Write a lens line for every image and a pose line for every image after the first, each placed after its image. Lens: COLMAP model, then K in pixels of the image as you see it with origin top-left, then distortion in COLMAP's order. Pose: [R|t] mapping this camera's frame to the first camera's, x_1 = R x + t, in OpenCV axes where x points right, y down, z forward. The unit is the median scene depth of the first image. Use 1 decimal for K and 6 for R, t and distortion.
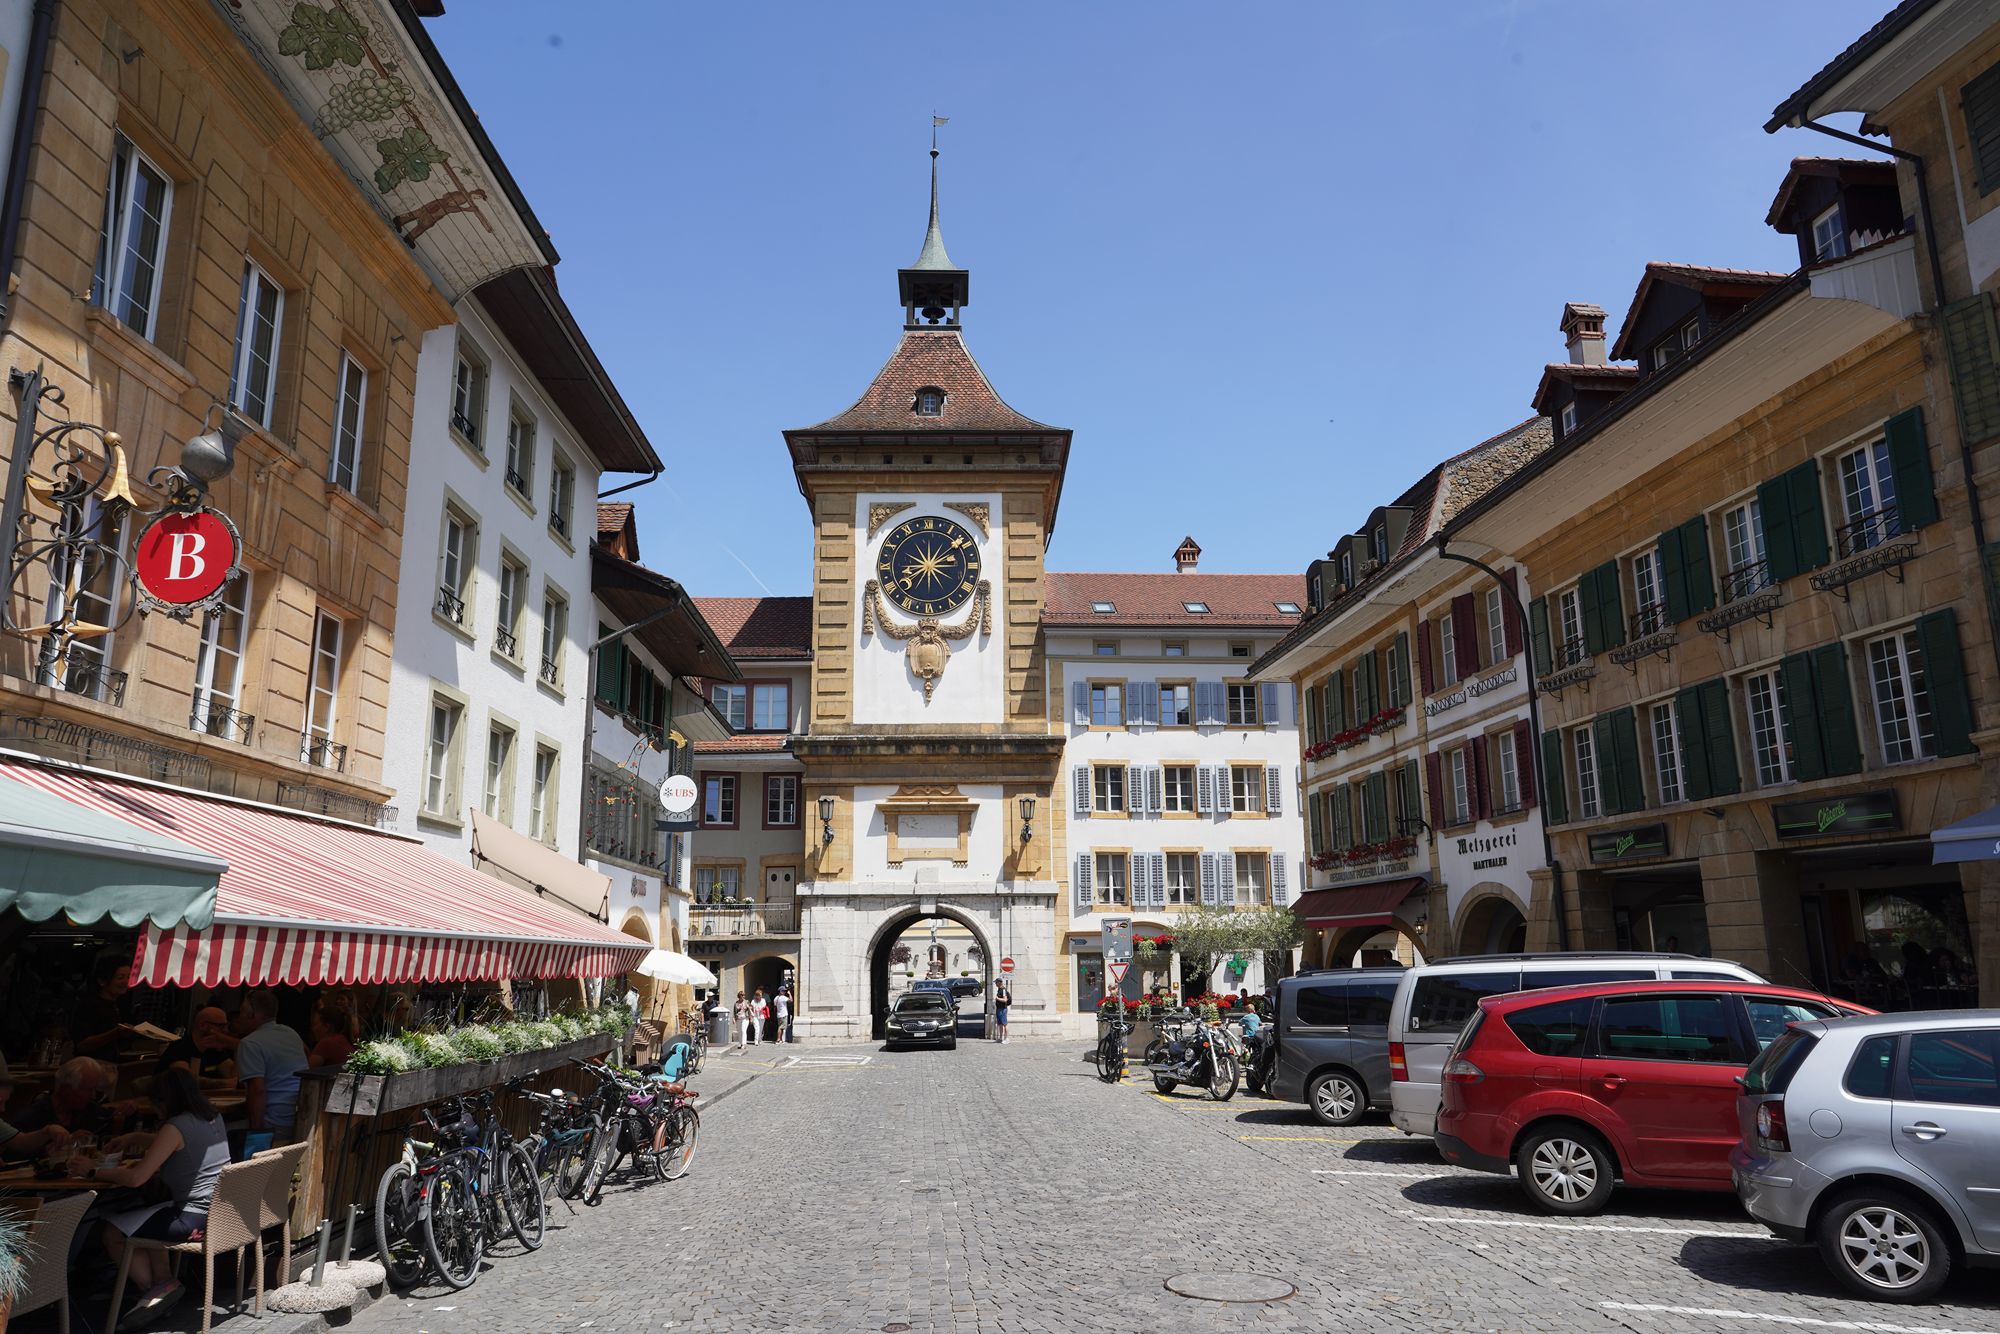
lens RADIAL K [[1328.4, 0, 1010.8], [0, 1328.4, 659.8], [0, 0, 1]] dist [-0.021514, 0.027686]
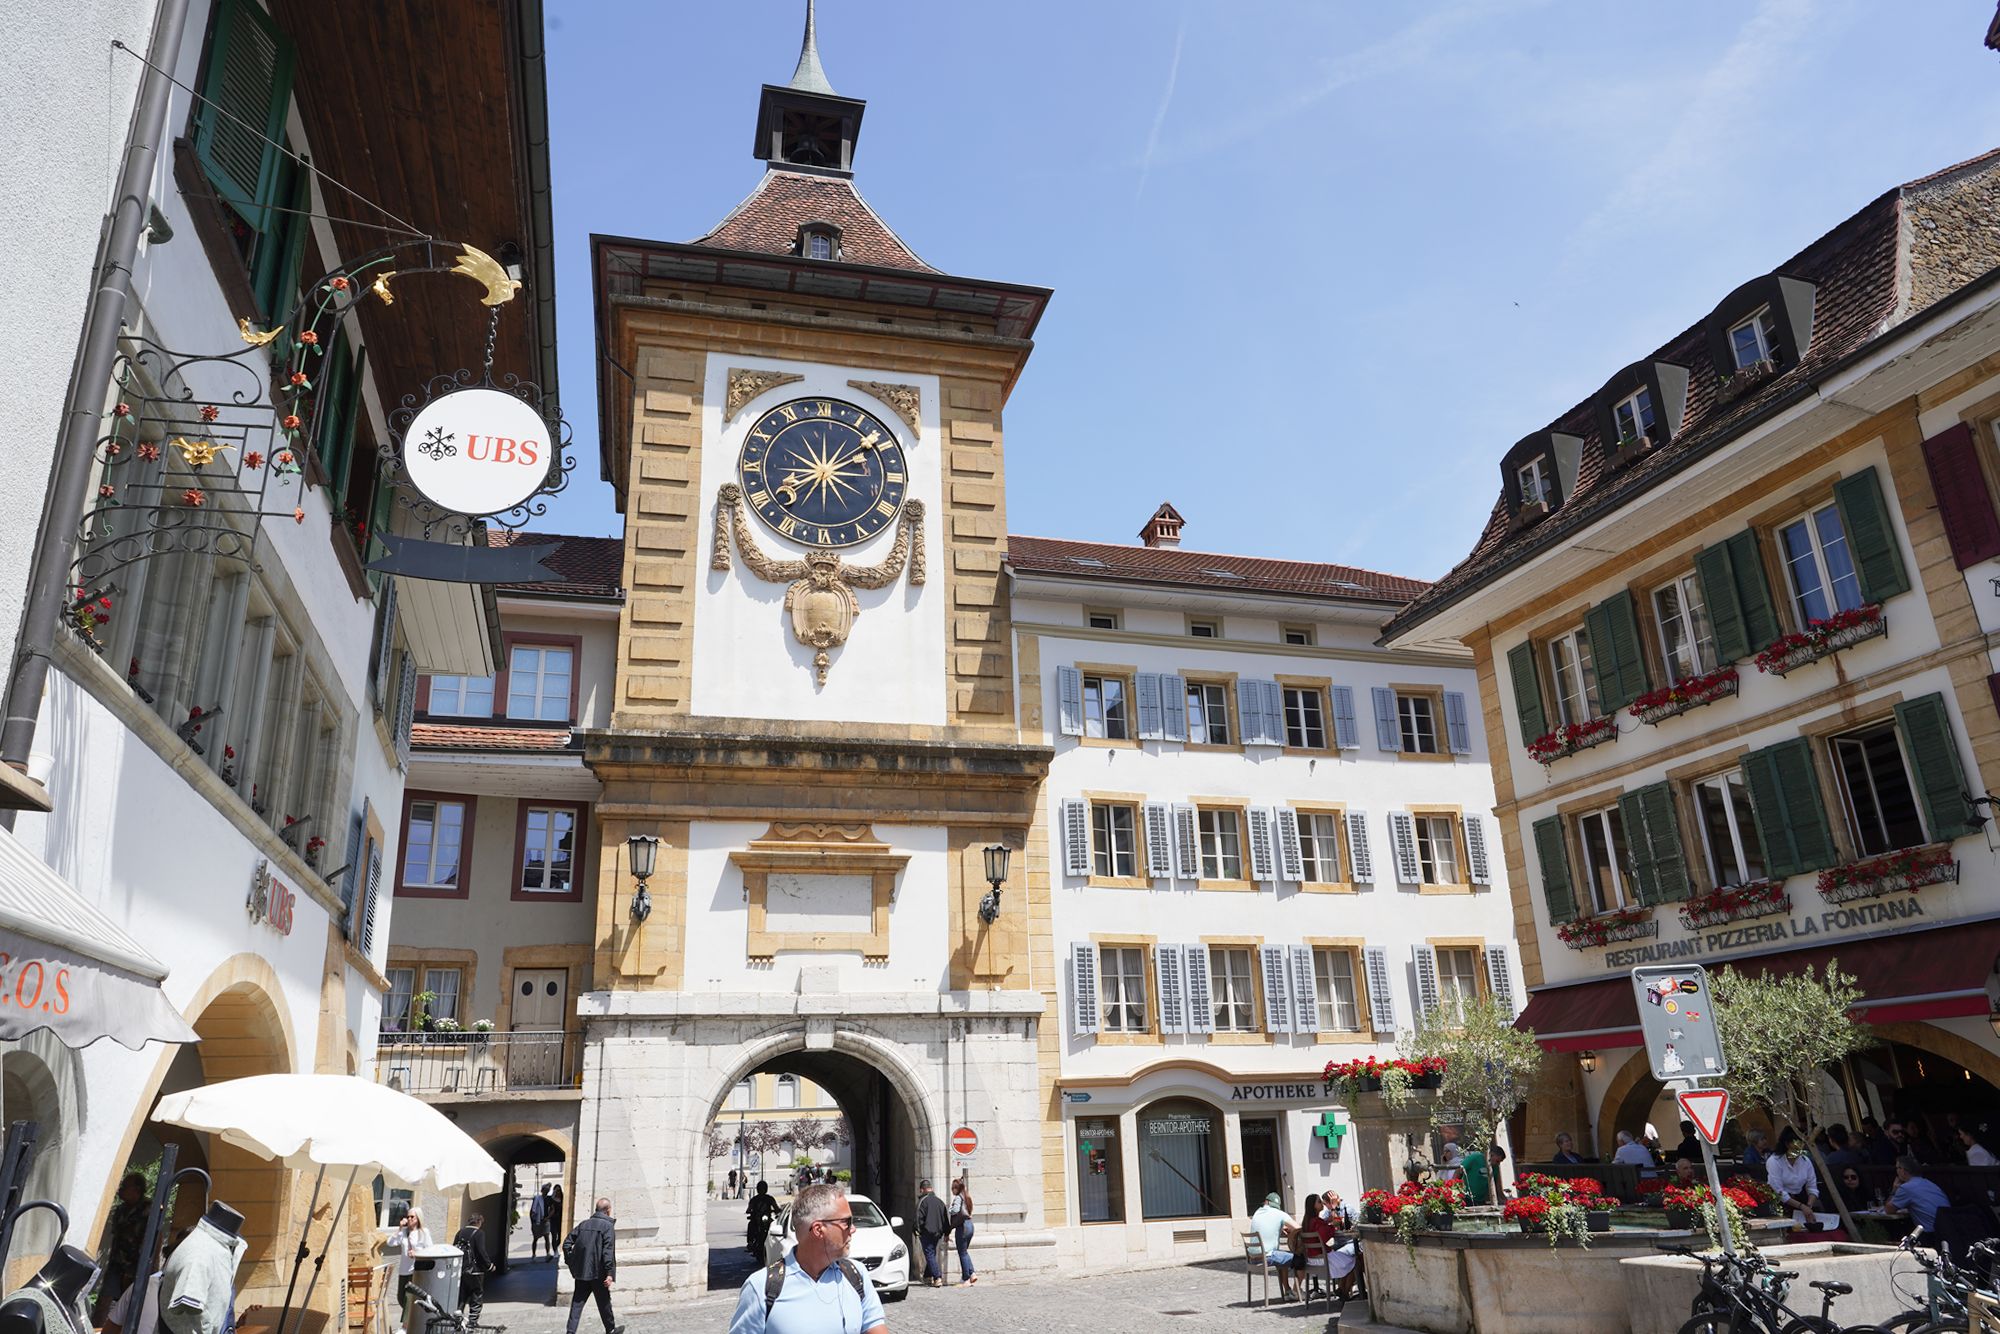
lens RADIAL K [[1328.4, 0, 988.8], [0, 1328.4, 674.5], [0, 0, 1]] dist [-0.021514, 0.027686]
pose [[0.974756, 0.052960, 0.216902, -0.119504], [-0.025188, 0.991343, -0.128858, 0.102543], [-0.221848, 0.120141, 0.967652, 0.415296]]
